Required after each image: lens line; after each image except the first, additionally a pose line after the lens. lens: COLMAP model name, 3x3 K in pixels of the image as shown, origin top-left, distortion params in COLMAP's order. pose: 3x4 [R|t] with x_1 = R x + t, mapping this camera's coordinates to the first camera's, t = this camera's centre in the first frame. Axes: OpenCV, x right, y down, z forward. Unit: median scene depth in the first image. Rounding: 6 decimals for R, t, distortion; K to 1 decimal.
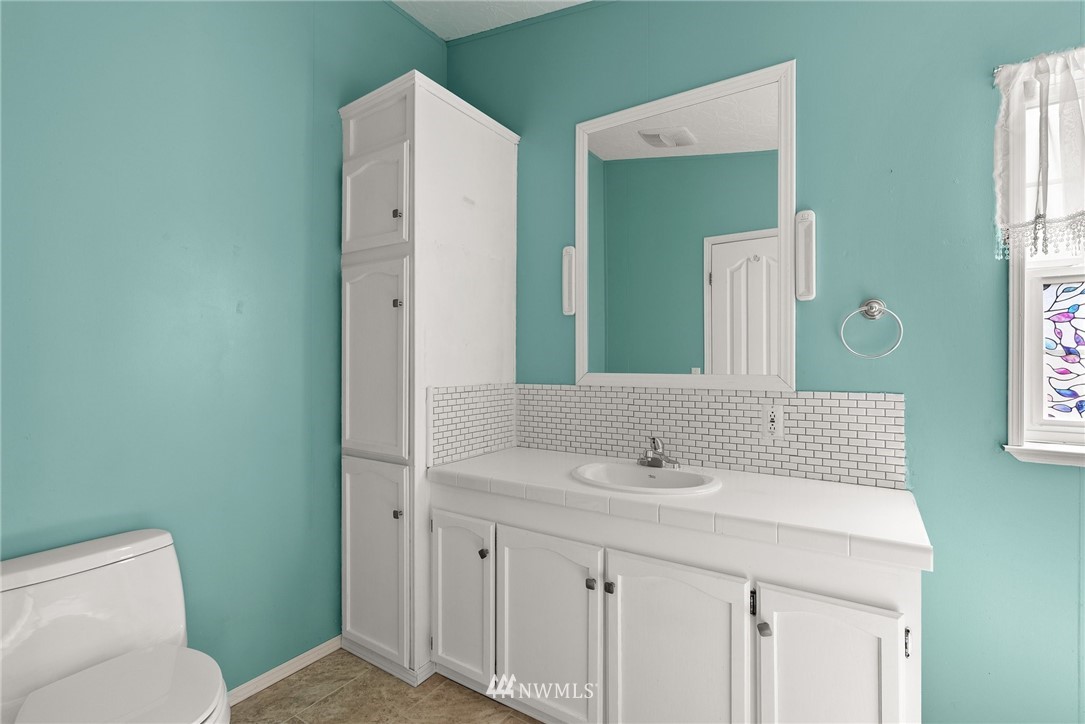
lens RADIAL K [[493.4, 0, 540.0], [0, 493.4, 364.1], [0, 0, 1]] dist [-0.003337, -0.000218]
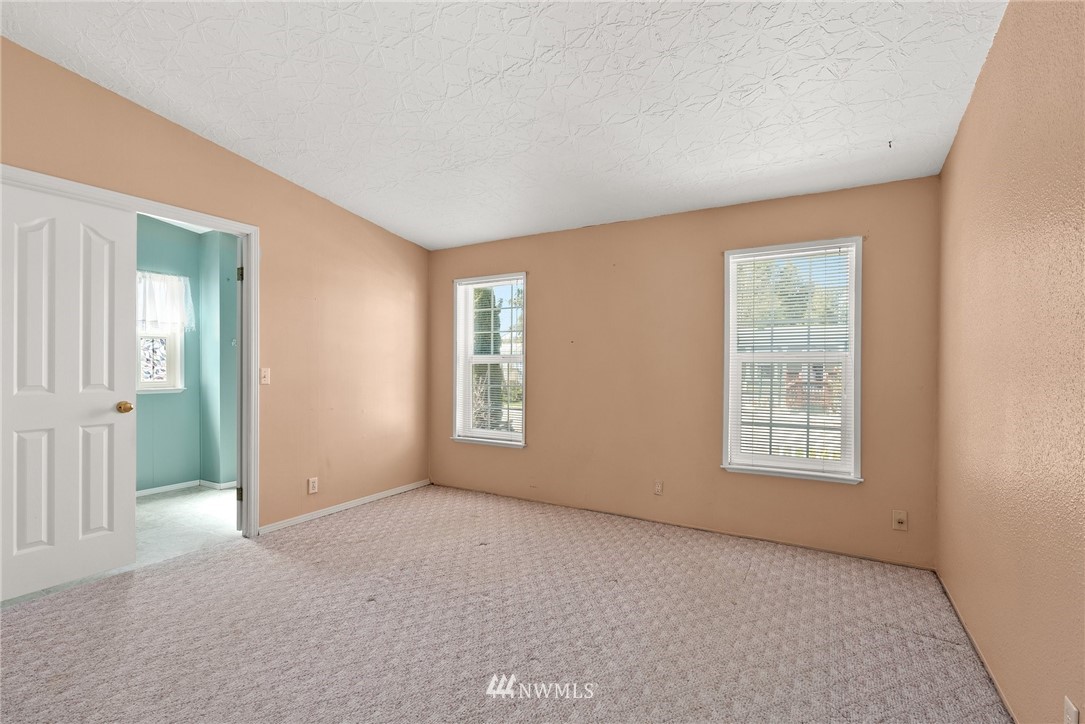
lens RADIAL K [[493.4, 0, 540.0], [0, 493.4, 364.1], [0, 0, 1]] dist [-0.003337, -0.000218]
pose [[-0.055766, -0.000166, 0.998444, -2.278936], [-0.002225, 0.999998, 0.000042, -0.003206], [-0.998441, -0.002220, -0.055766, -1.381666]]
